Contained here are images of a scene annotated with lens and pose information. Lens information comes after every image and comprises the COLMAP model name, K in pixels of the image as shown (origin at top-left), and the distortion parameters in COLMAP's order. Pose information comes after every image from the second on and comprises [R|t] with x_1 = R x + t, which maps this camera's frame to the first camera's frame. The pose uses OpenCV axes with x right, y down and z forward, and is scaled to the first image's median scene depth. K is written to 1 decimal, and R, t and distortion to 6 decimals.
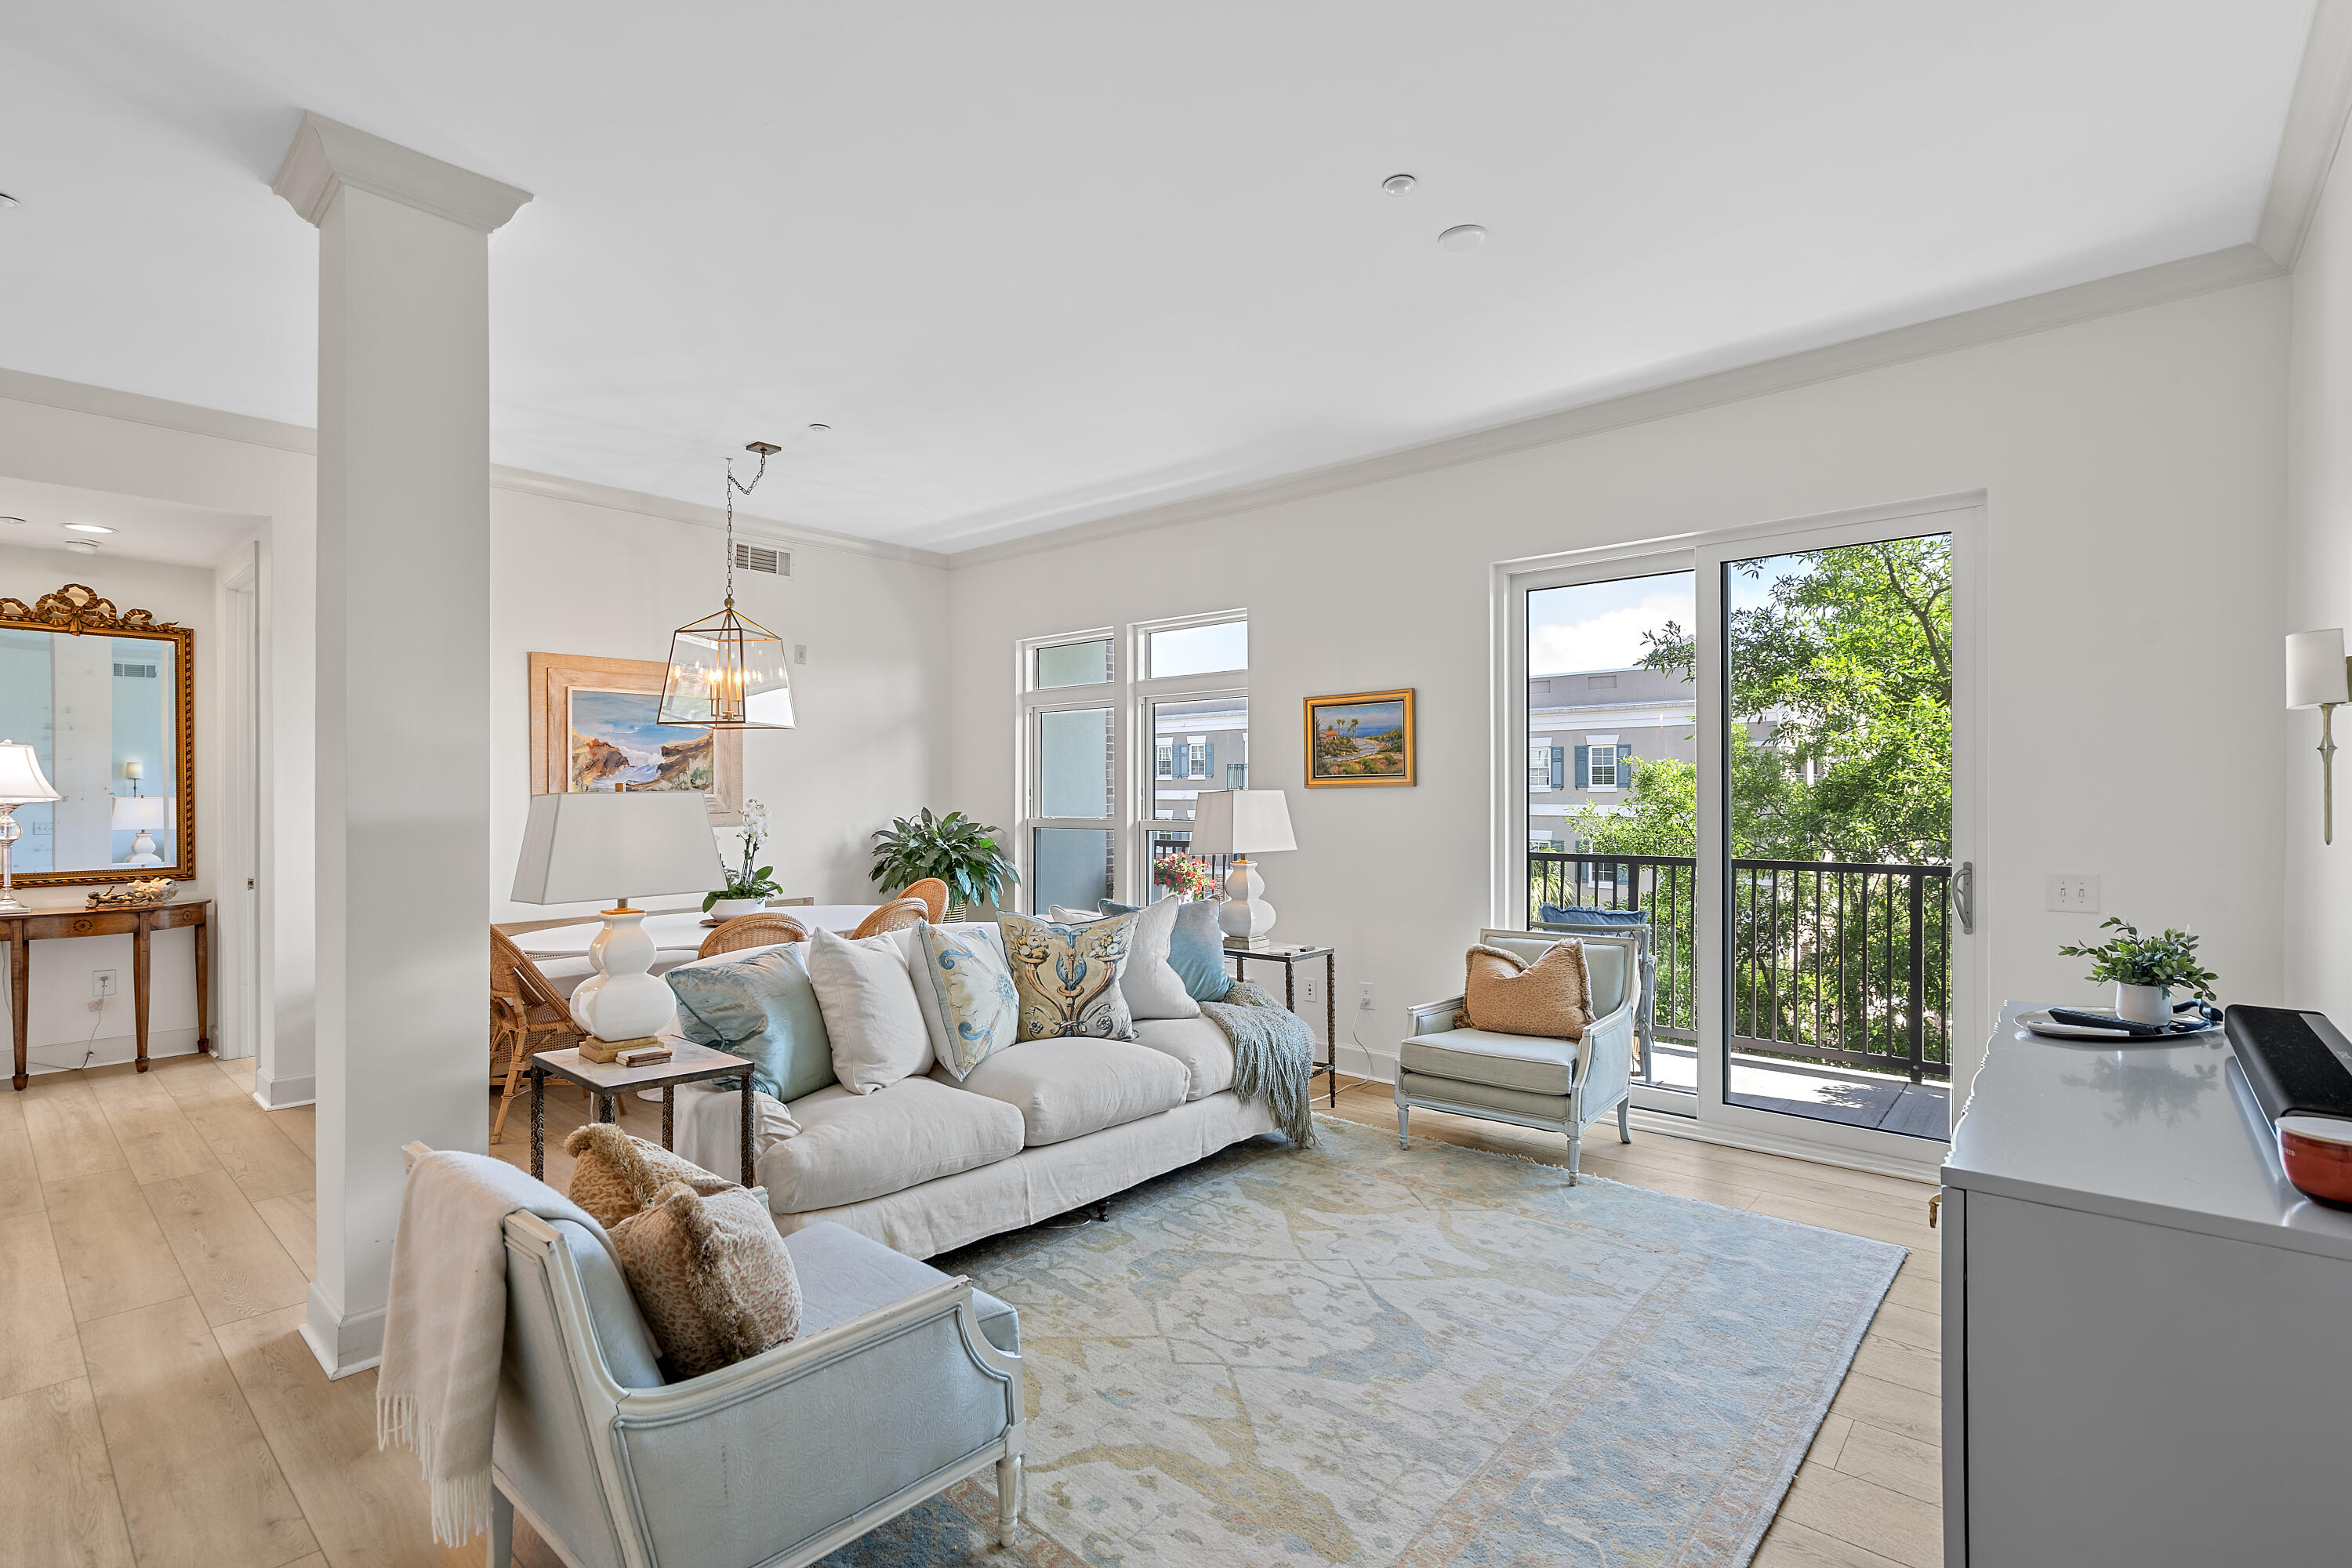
lens RADIAL K [[1072.2, 0, 1181.4], [0, 1072.2, 784.8], [0, 0, 1]] dist [-0.004370, 0.001160]
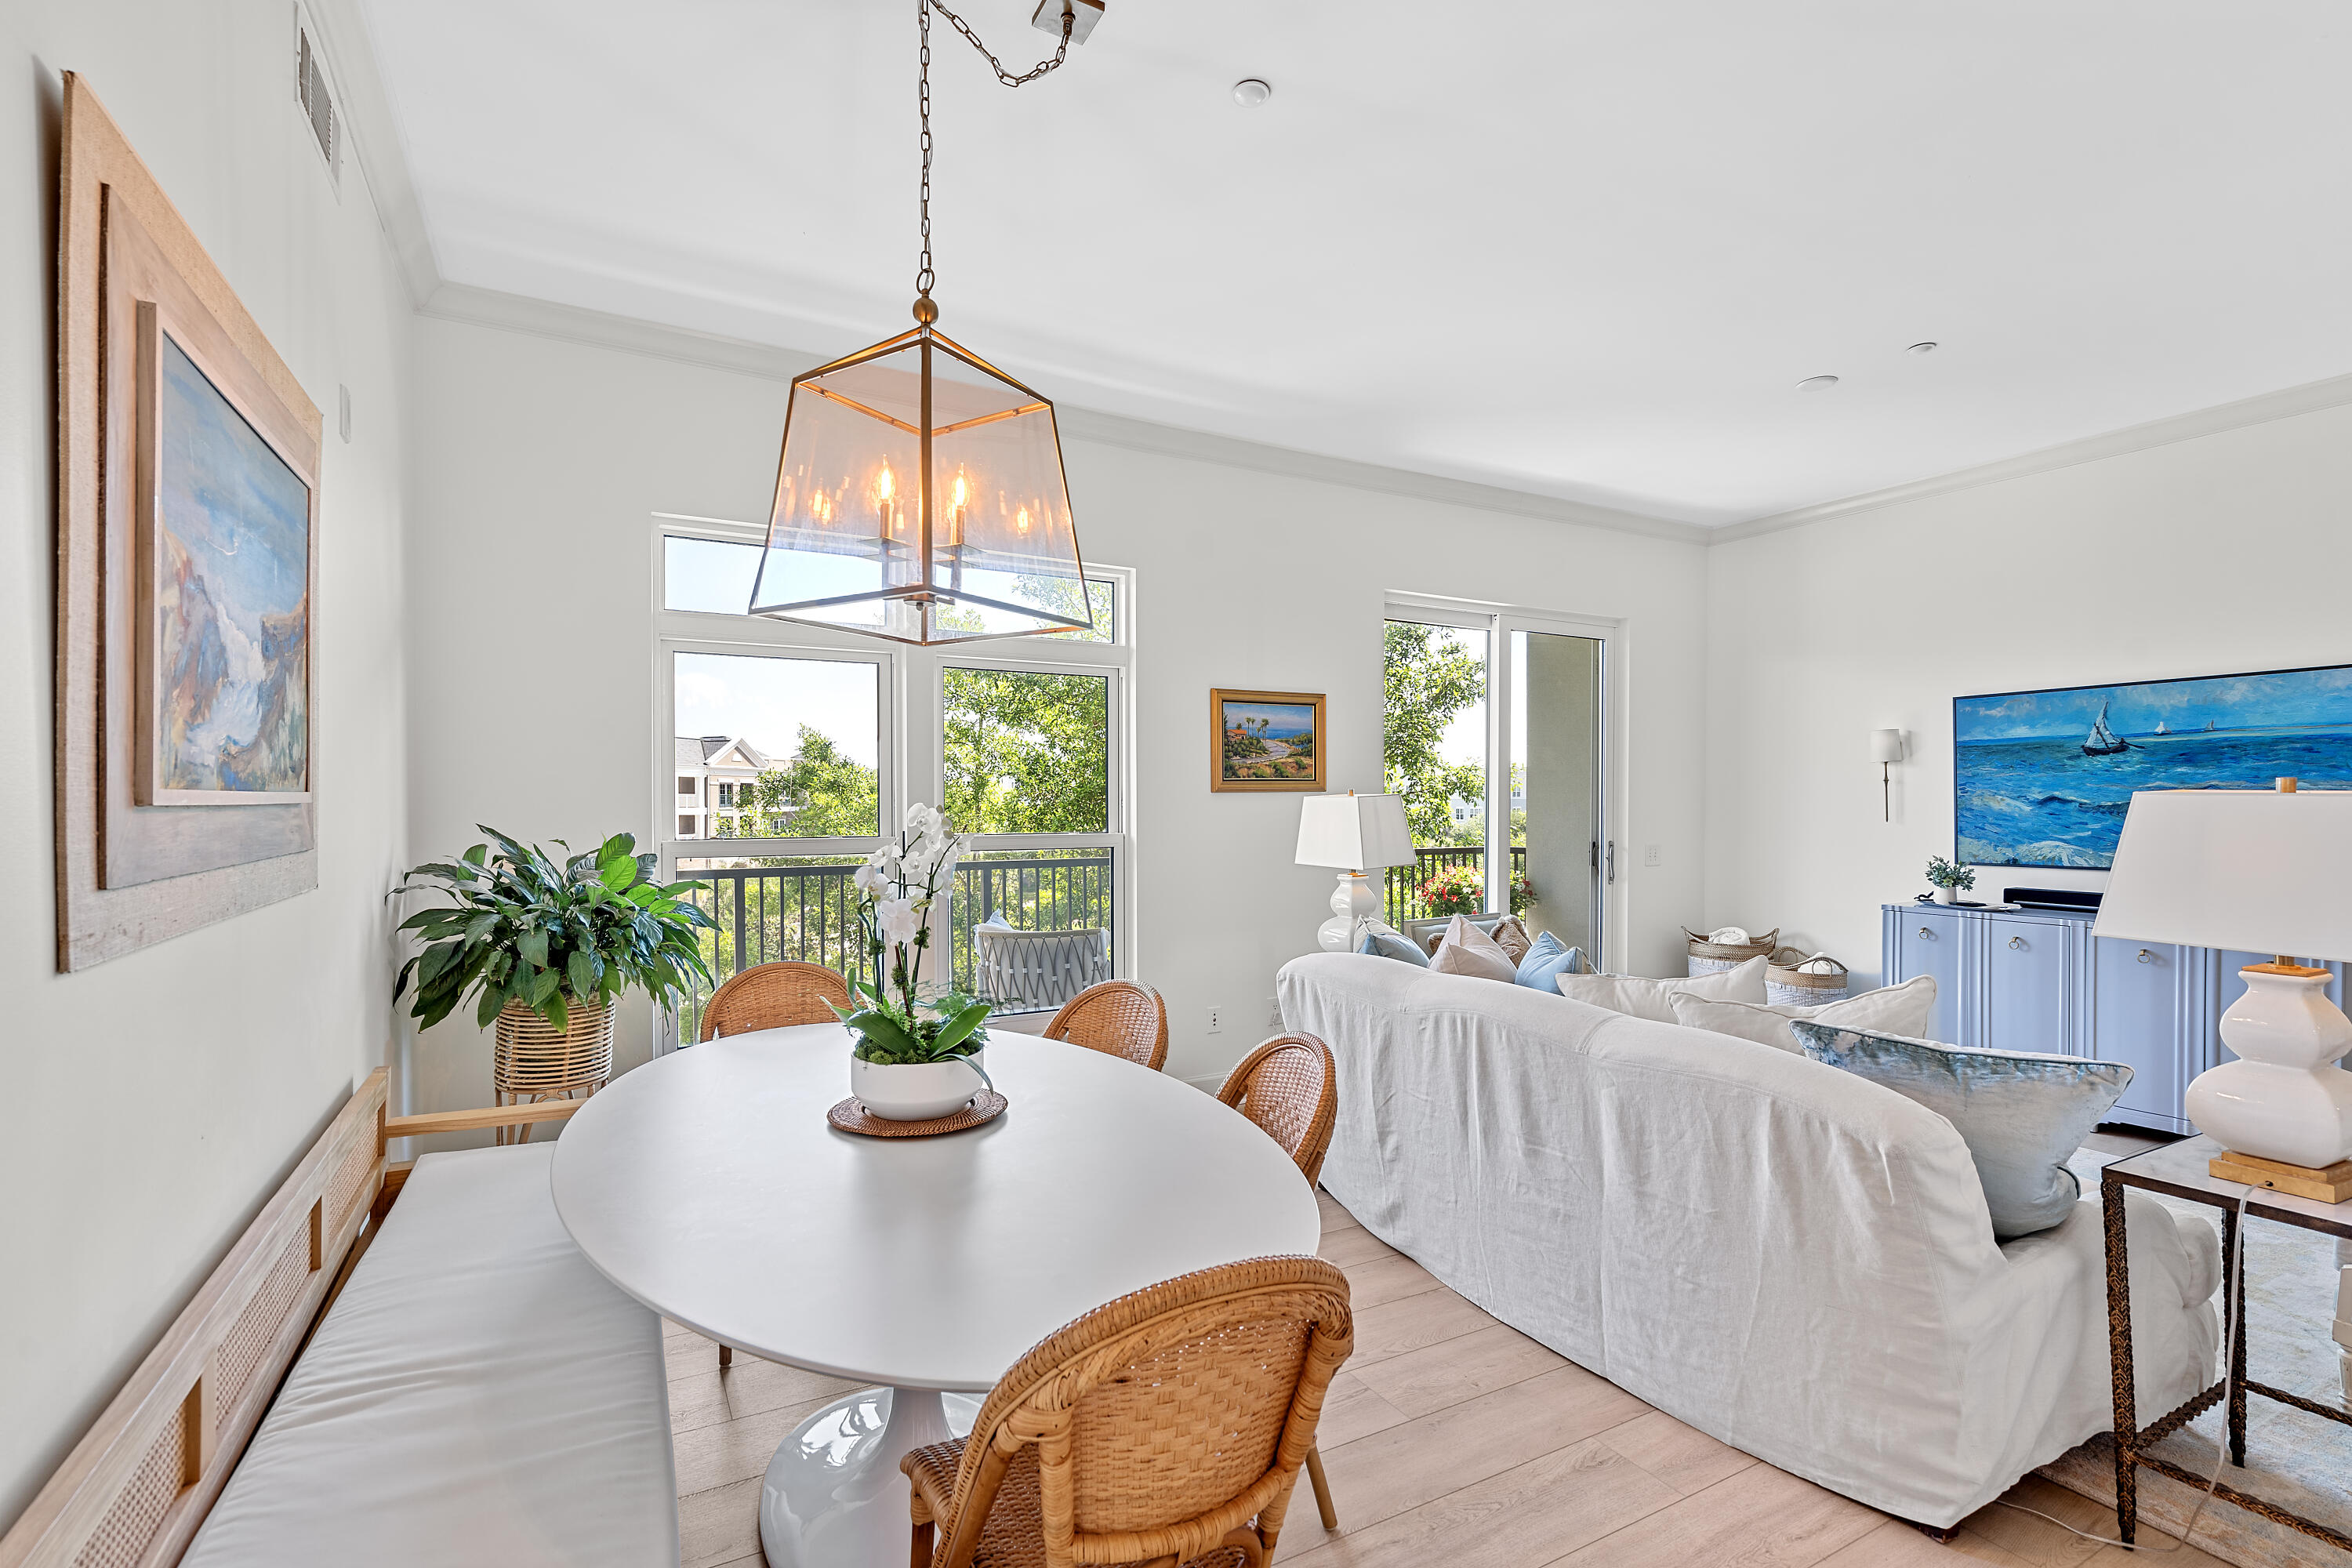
lens RADIAL K [[1072.2, 0, 1180.0], [0, 1072.2, 812.7], [0, 0, 1]] dist [-0.004370, 0.001160]
pose [[0.339631, -0.008047, 0.940524, -0.739877], [-0.009250, 0.999886, 0.011895, 0.009983], [-0.940513, -0.012739, 0.339518, 0.748095]]
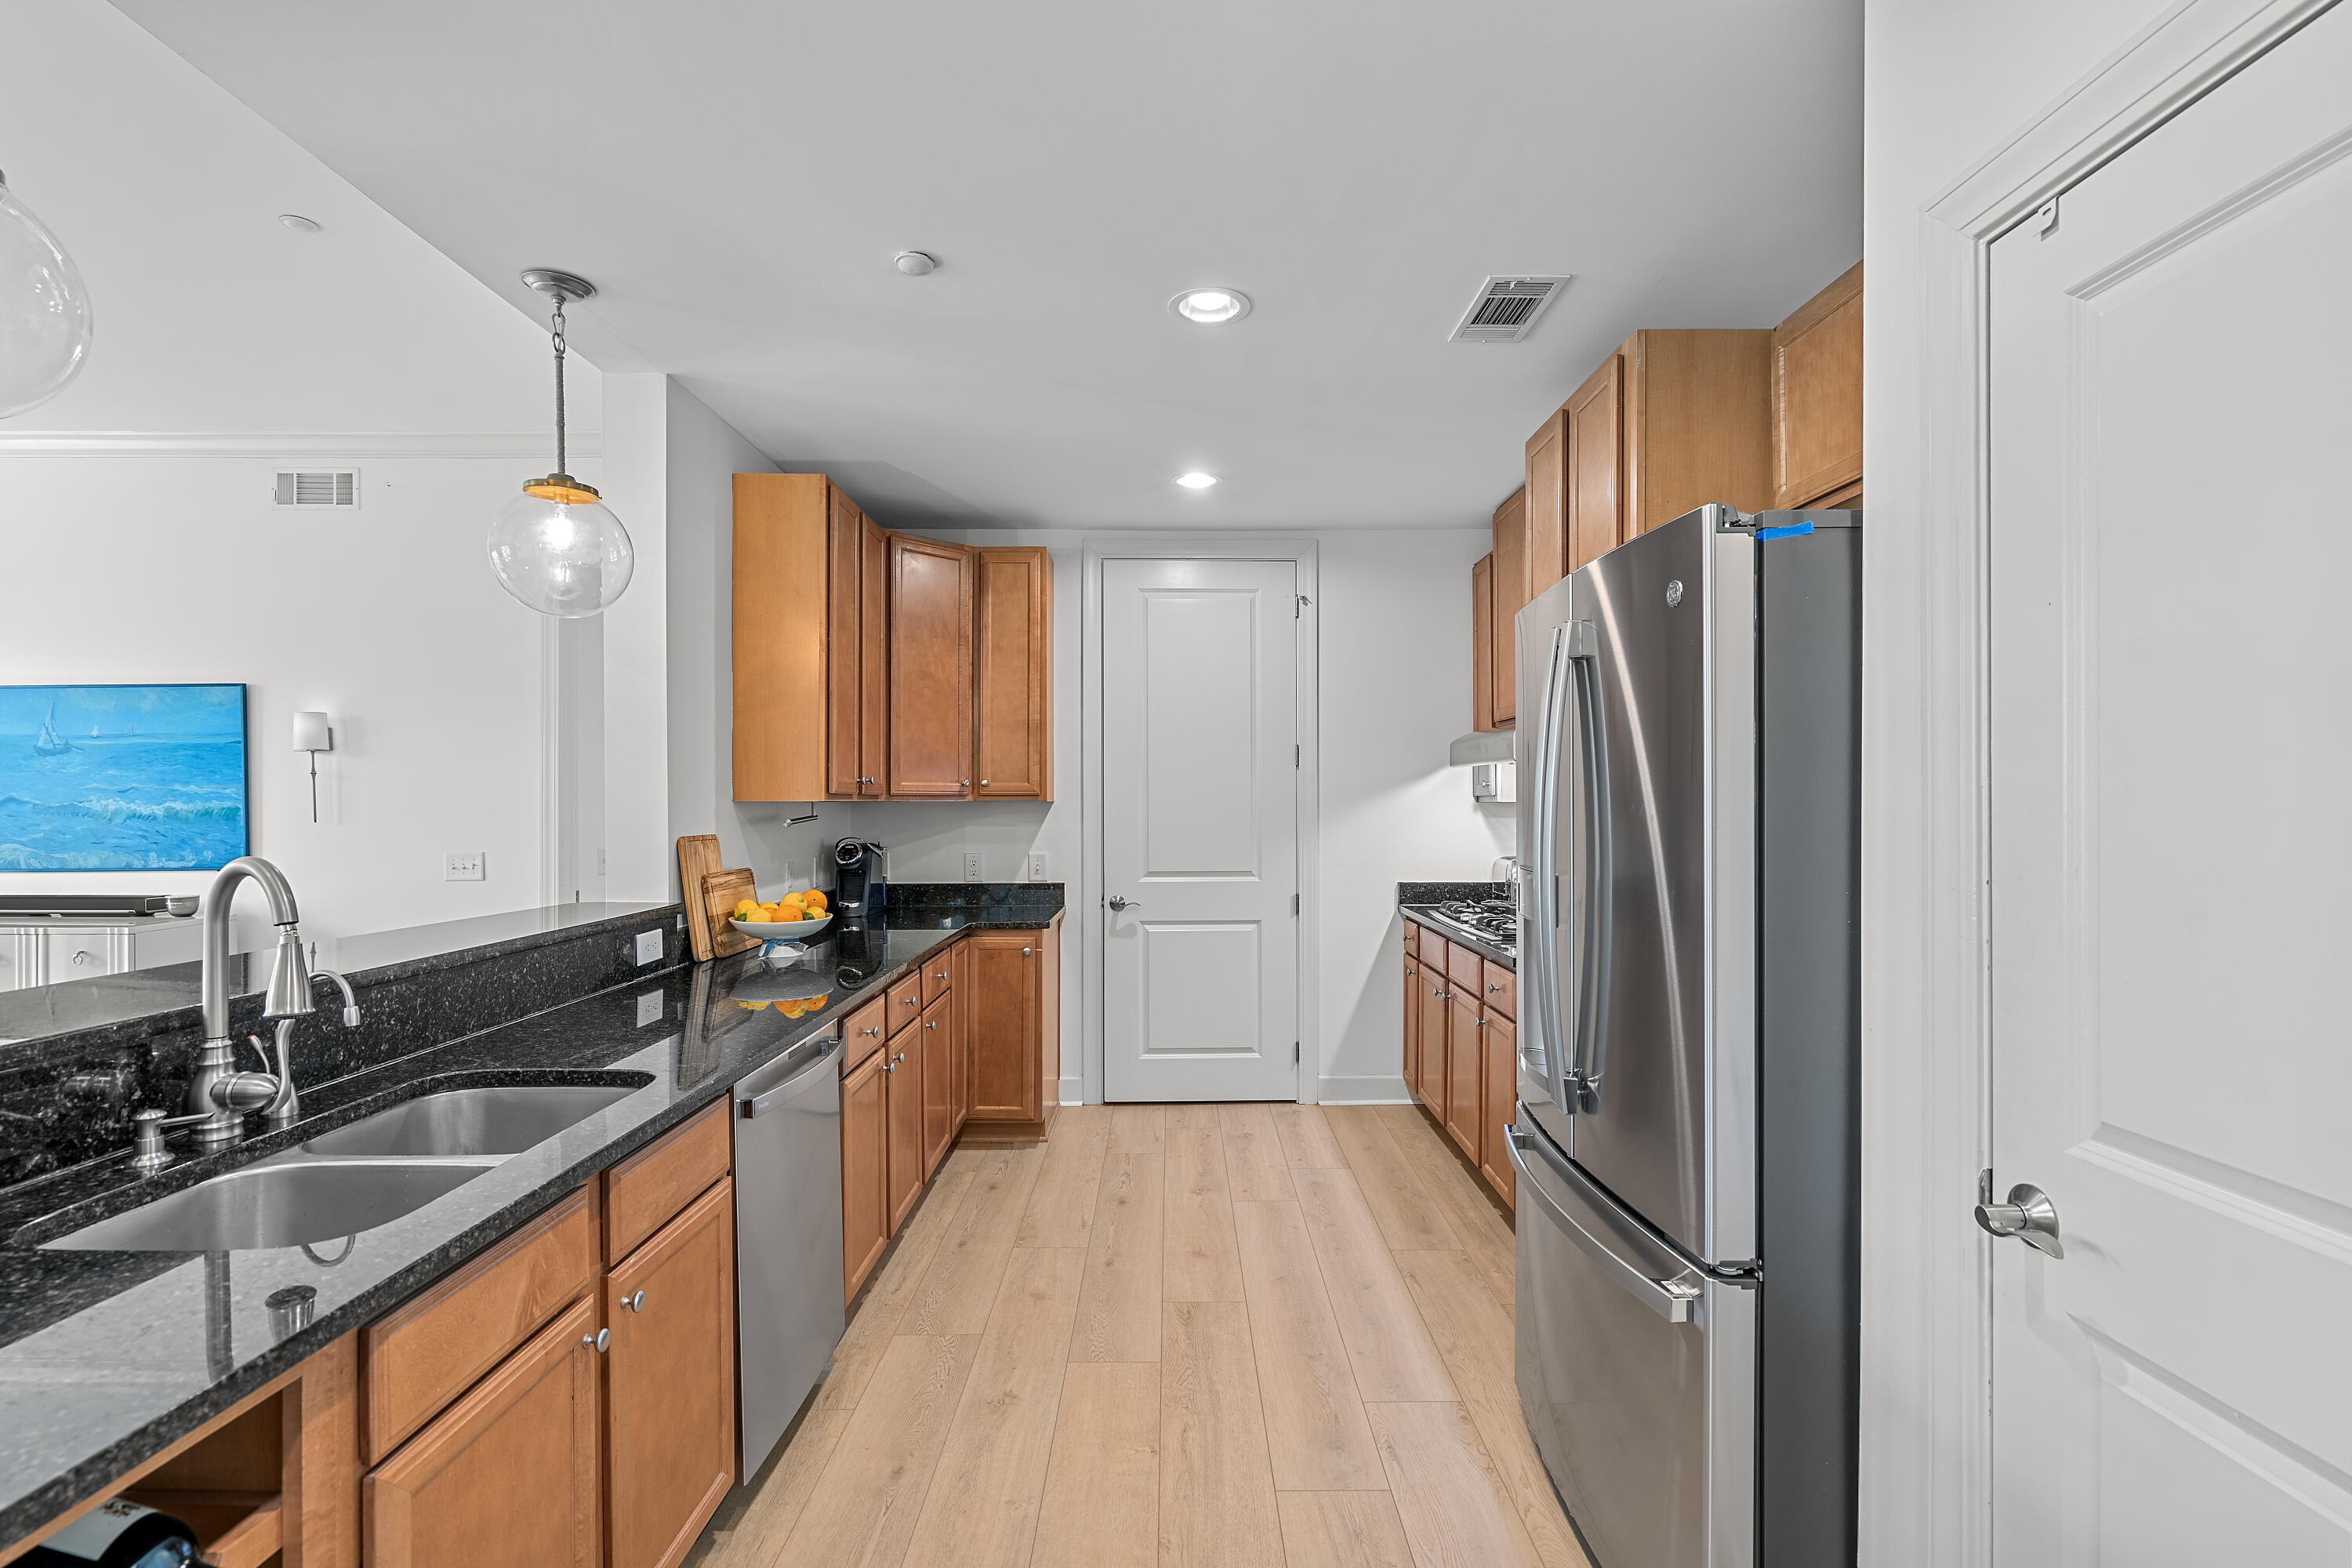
lens RADIAL K [[1072.2, 0, 1159.6], [0, 1072.2, 806.1], [0, 0, 1]] dist [-0.004370, 0.001160]
pose [[-0.650331, -0.002003, 0.759648, -0.914244], [-0.003639, 0.999993, -0.000478, 0.004166], [-0.759642, -0.003075, -0.650334, 0.198083]]
